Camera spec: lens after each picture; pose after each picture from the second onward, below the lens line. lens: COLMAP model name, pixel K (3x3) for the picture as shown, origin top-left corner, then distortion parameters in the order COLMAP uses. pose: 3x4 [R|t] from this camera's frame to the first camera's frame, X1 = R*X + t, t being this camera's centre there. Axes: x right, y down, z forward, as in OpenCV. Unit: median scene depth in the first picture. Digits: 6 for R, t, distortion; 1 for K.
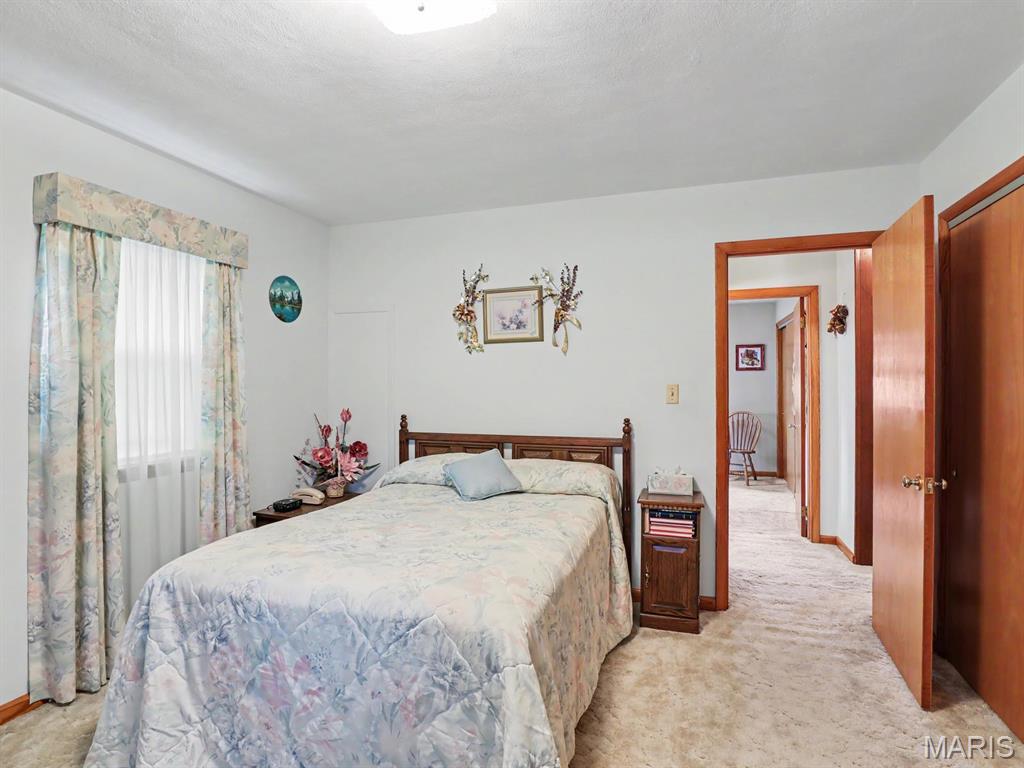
lens RADIAL K [[531.7, 0, 510.4], [0, 531.7, 385.4], [0, 0, 1]] dist [-0.029773, 0.001898]
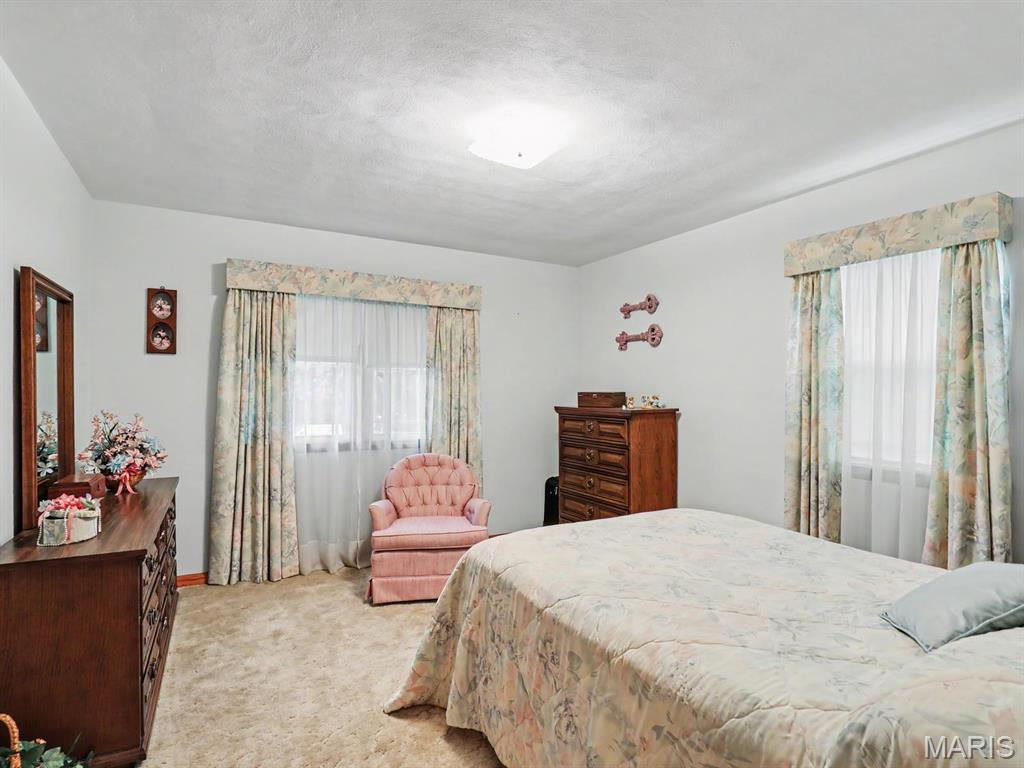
lens RADIAL K [[531.7, 0, 510.4], [0, 531.7, 385.4], [0, 0, 1]] dist [-0.029773, 0.001898]
pose [[-0.666876, -0.012248, -0.745068, 0.593302], [-0.008960, 0.999924, -0.008418, 0.000142], [0.745115, 0.001062, -0.666936, 1.165308]]
